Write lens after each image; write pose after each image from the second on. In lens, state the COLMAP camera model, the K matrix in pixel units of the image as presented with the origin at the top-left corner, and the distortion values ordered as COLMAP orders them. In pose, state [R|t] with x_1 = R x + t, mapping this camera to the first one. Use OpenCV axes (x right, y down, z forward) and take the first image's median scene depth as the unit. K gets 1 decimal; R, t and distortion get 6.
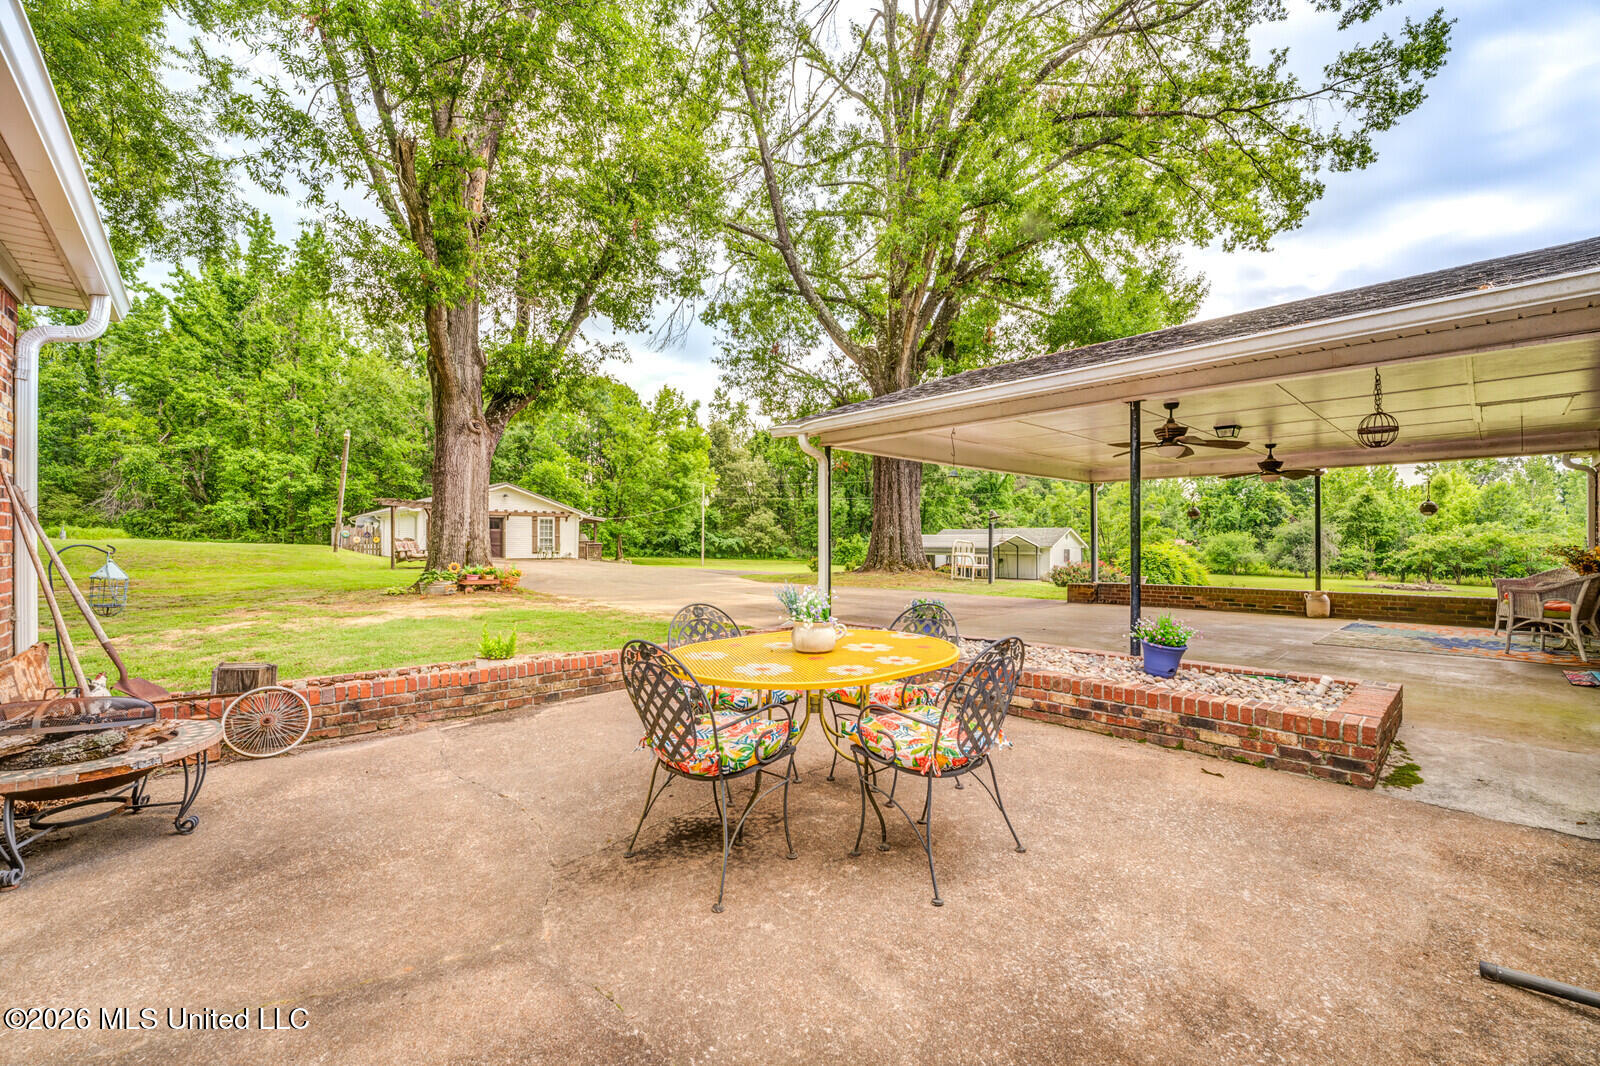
lens RADIAL K [[646.9, 0, 798.2], [0, 646.9, 539.9], [0, 0, 1]] dist [-0.021901, 0.000603]
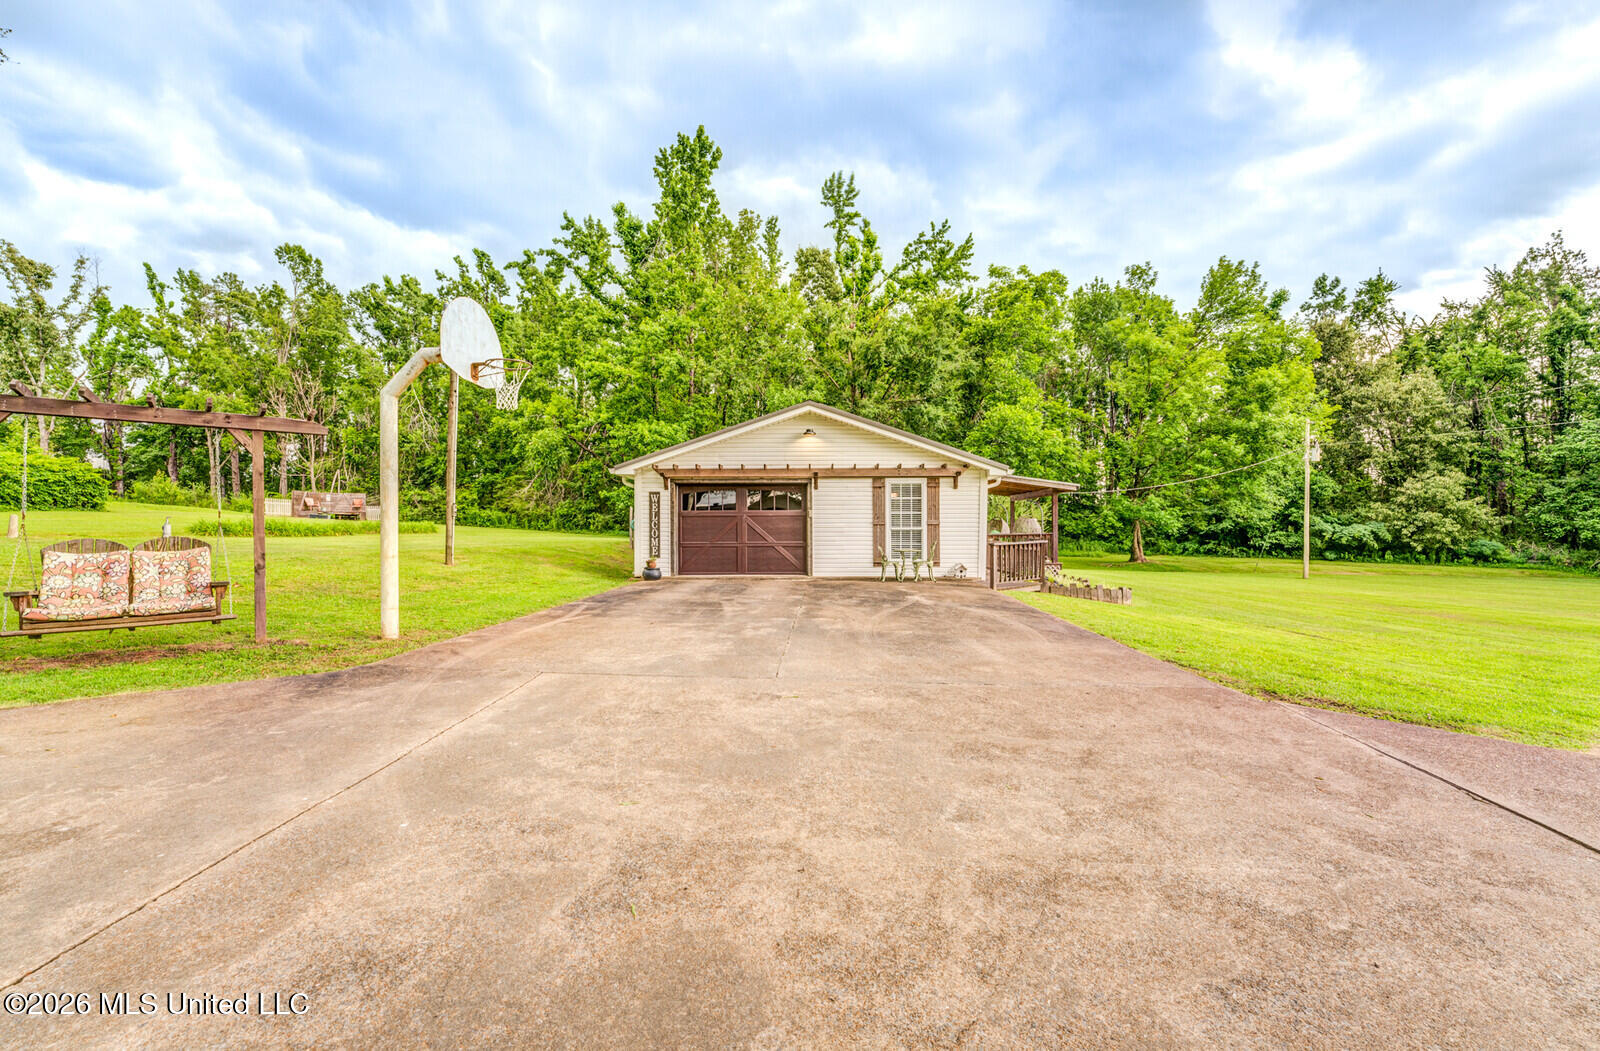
lens RADIAL K [[692.3, 0, 796.9], [0, 692.3, 531.9], [0, 0, 1]] dist [-0.012156, 0.001834]
pose [[0.729291, -0.002561, -0.684199, -0.110332], [0.006812, 0.999971, 0.003518, -0.002477], [0.684170, -0.007227, 0.729287, 0.520529]]
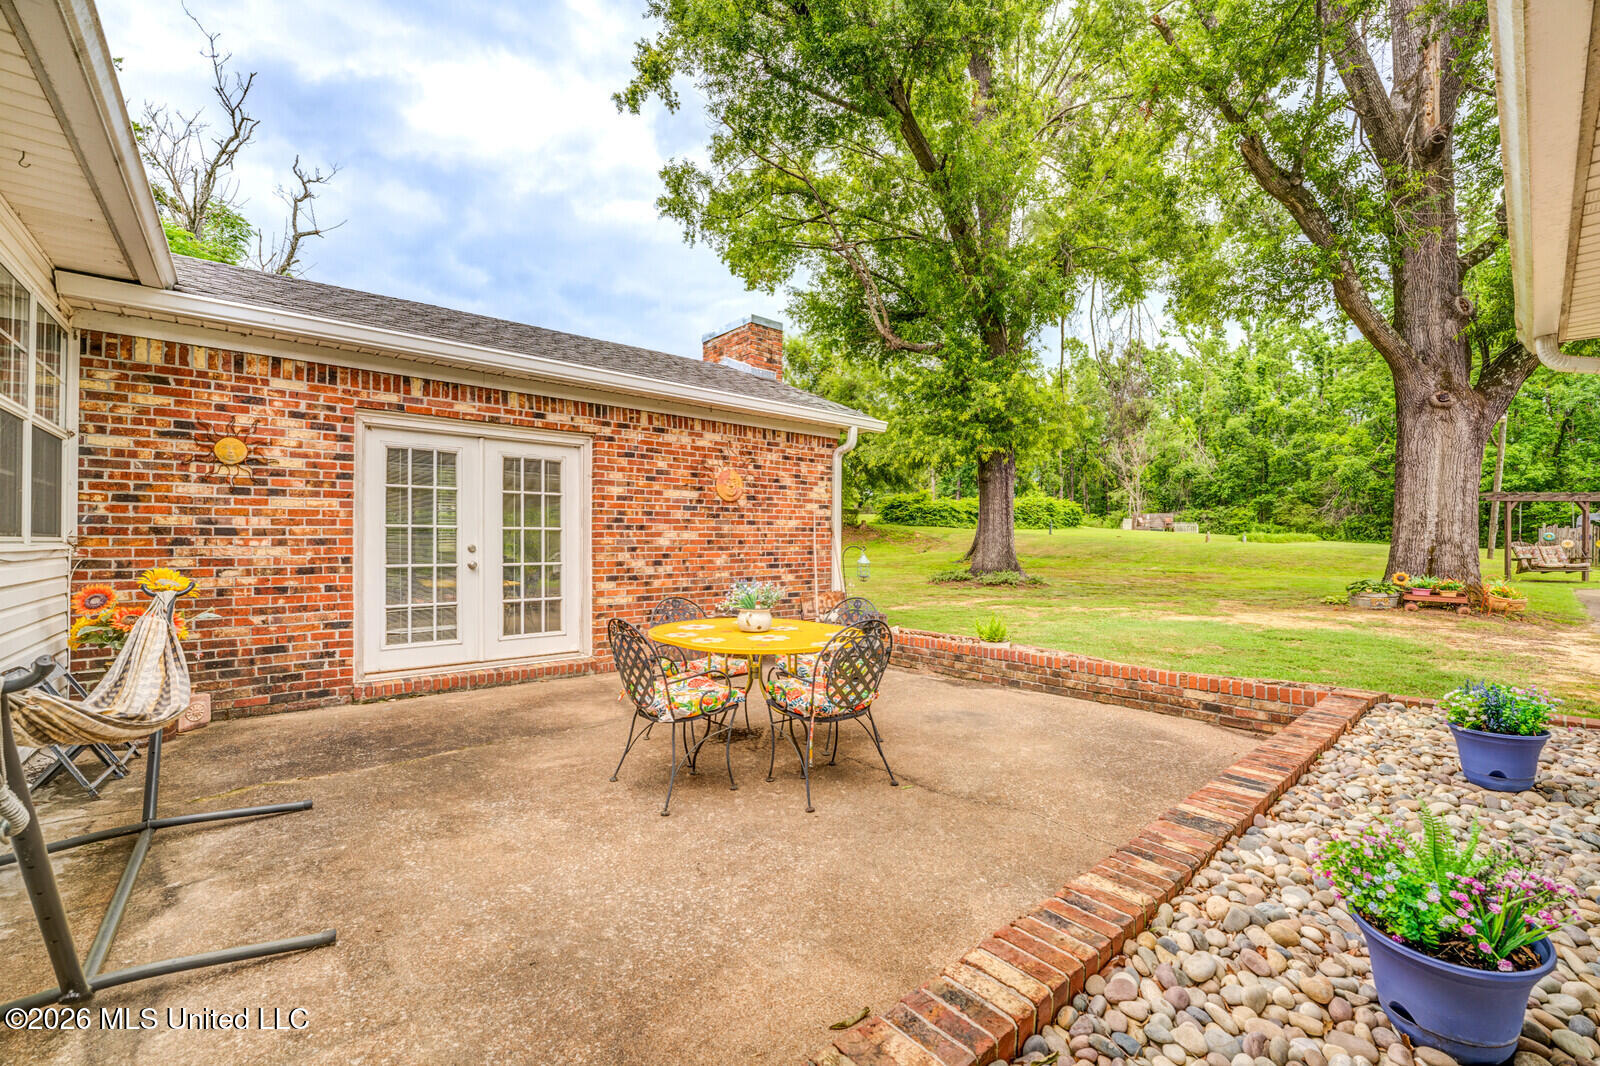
lens RADIAL K [[646.9, 0, 798.3], [0, 646.9, 536.7], [0, 0, 1]] dist [-0.021901, 0.000603]
pose [[-0.031322, -0.006178, -0.999490, 0.089007], [-0.002853, 0.999977, -0.006092, -0.000886], [0.999505, 0.002660, -0.031339, 0.075273]]
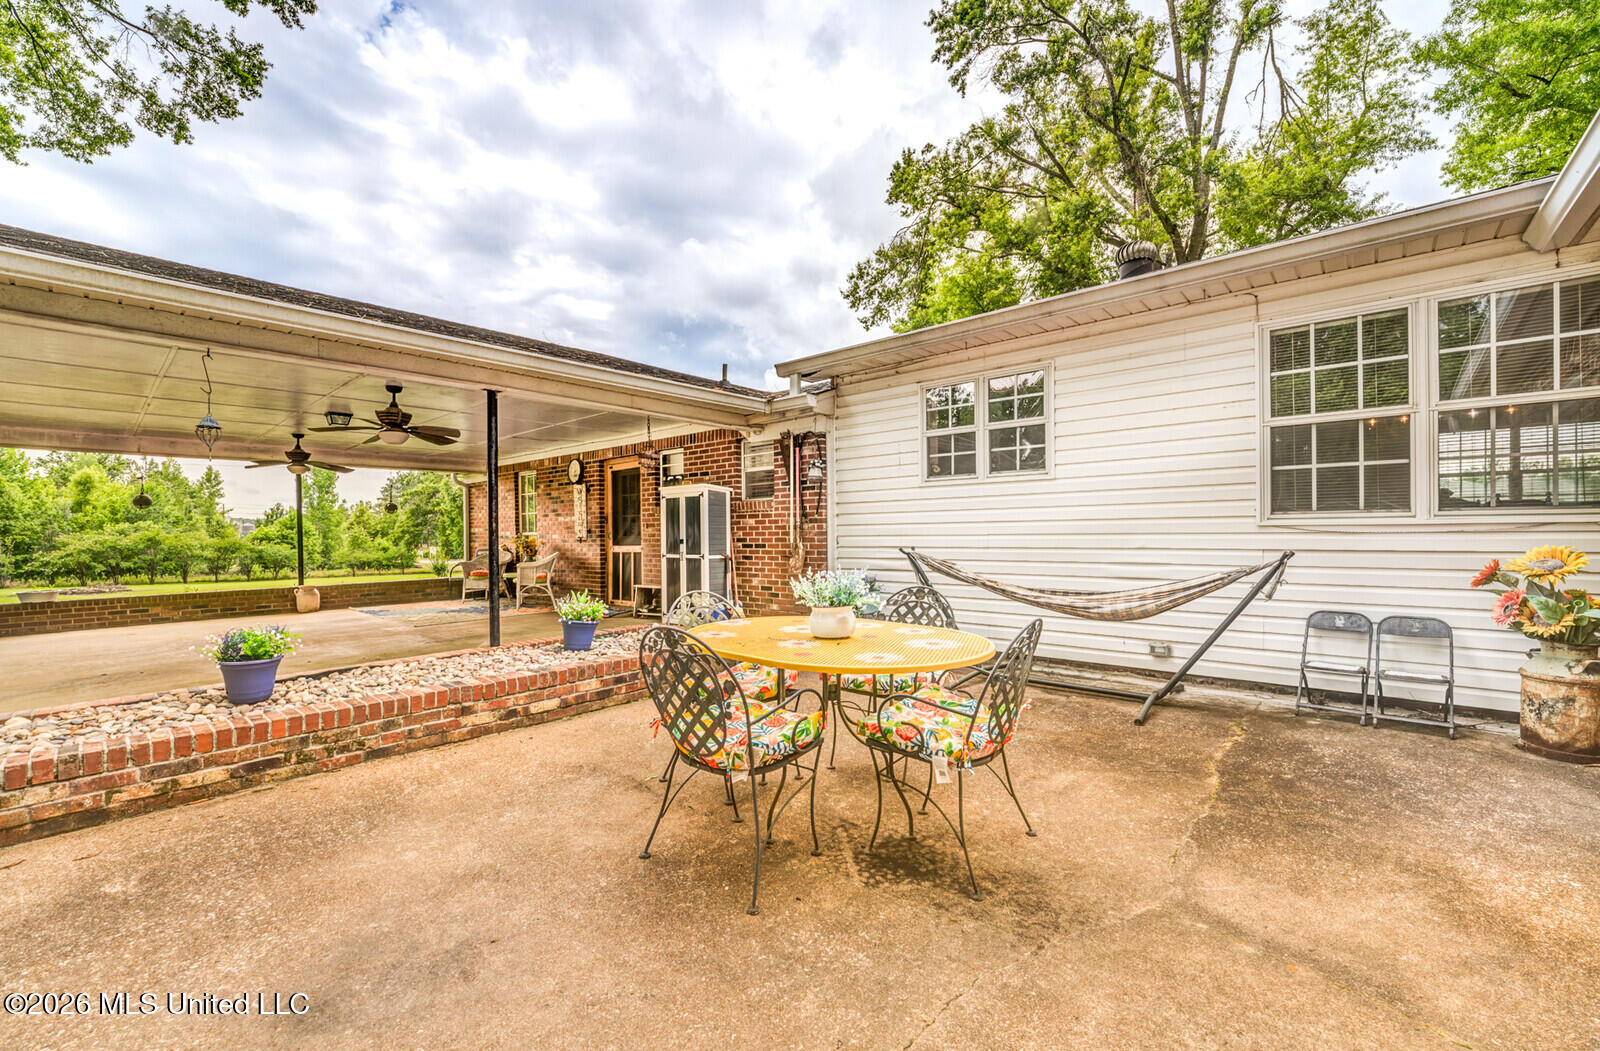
lens RADIAL K [[655.5, 0, 789.0], [0, 655.5, 534.3], [0, 0, 1]] dist [-0.016250, 0.002456]
pose [[-0.098783, -0.001103, 0.995108, -0.063074], [0.009713, 0.999951, 0.002072, 0.001056], [-0.995062, 0.009871, -0.098767, 0.077419]]
